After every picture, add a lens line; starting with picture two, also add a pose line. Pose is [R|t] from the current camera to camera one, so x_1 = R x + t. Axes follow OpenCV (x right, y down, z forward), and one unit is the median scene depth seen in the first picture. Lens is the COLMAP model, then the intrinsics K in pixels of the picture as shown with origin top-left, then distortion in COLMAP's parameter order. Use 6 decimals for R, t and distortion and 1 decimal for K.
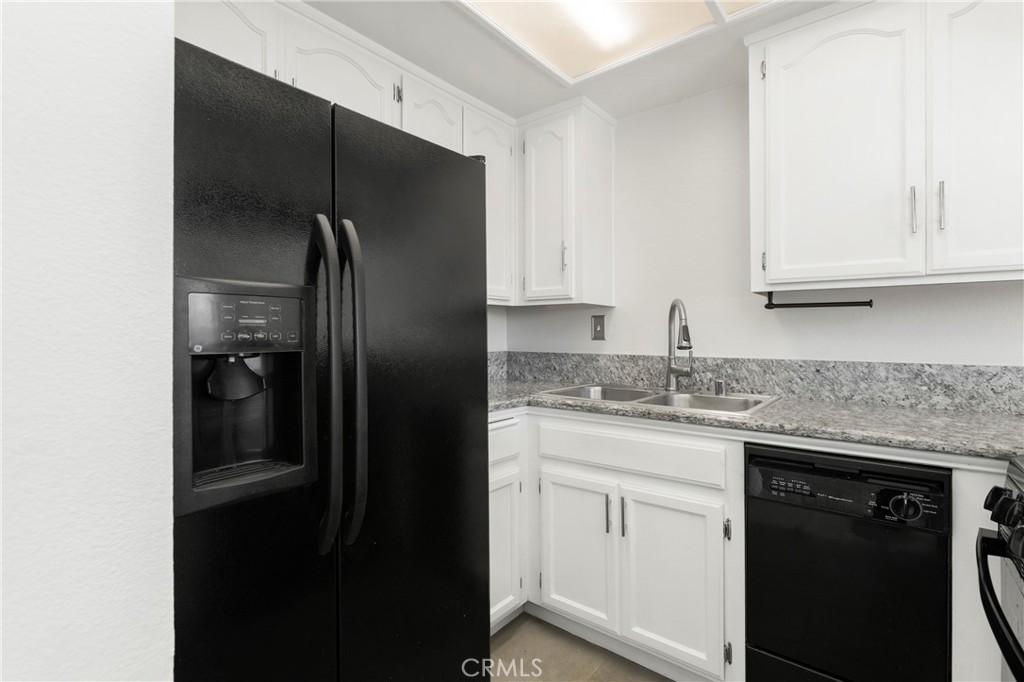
lens RADIAL K [[480.9, 0, 510.0], [0, 480.9, 334.7], [0, 0, 1]] dist [-0.004513, 0.003401]
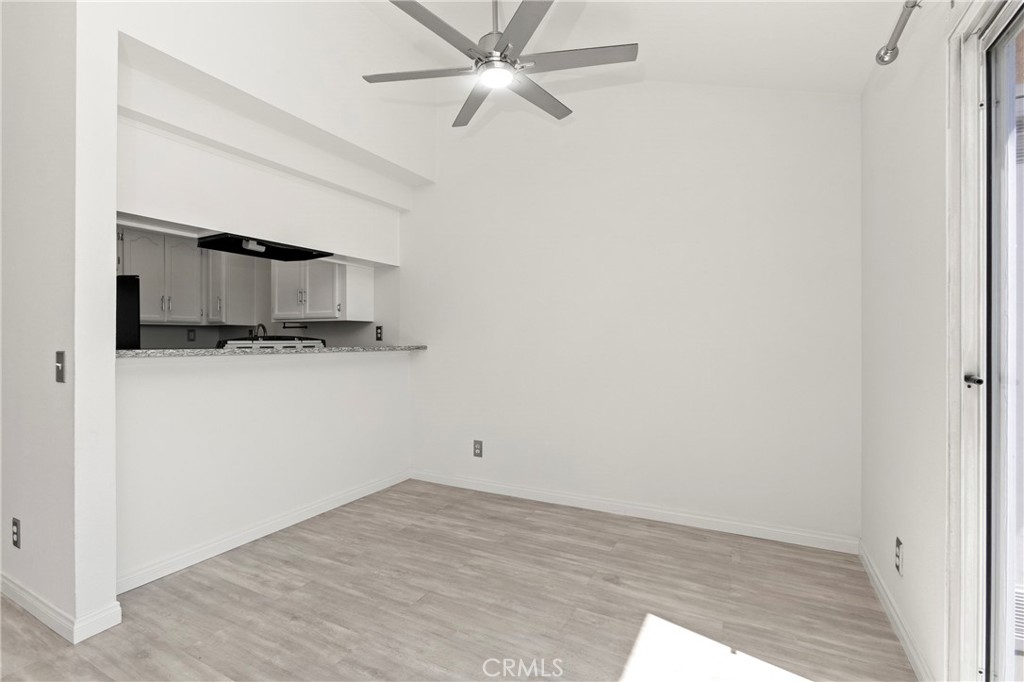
lens RADIAL K [[464.3, 0, 510.1], [0, 464.3, 342.6], [0, 0, 1]] dist [-0.016627, 0.008649]
pose [[0.984822, -0.003345, 0.173538, 1.316585], [0.003321, 0.999994, 0.000428, 0.022903], [-0.173538, 0.000155, 0.984827, -1.660210]]
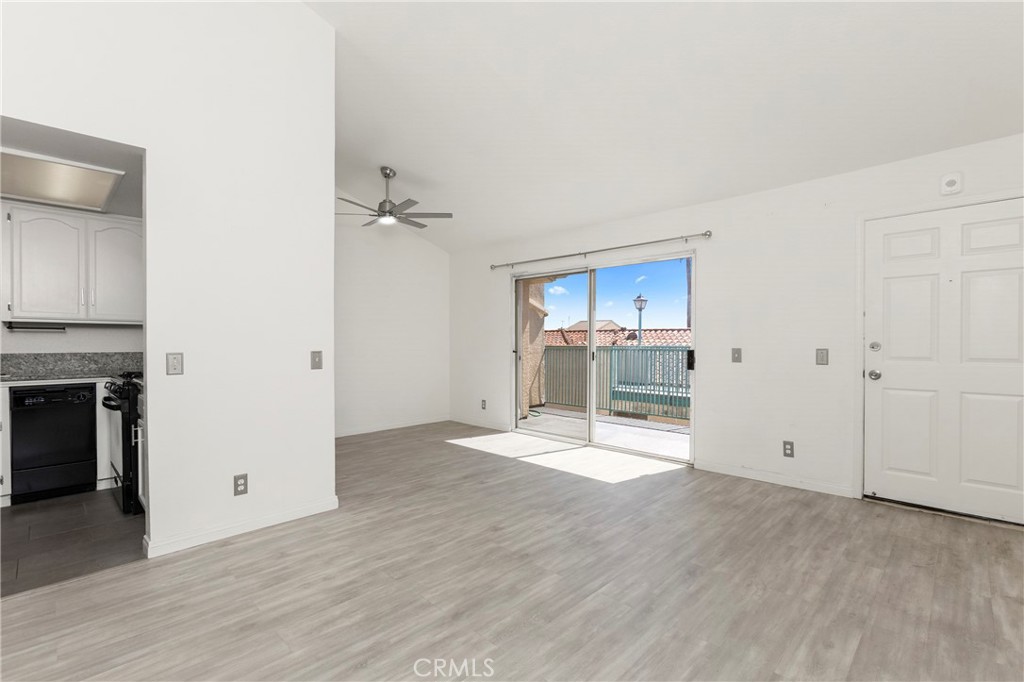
lens RADIAL K [[464.3, 0, 507.1], [0, 464.3, 348.6], [0, 0, 1]] dist [-0.016627, 0.008649]
pose [[0.113315, -0.019401, 0.993370, -1.226553], [0.001770, 0.999812, 0.019325, -0.003313], [-0.993558, -0.000432, 0.113328, -1.398050]]
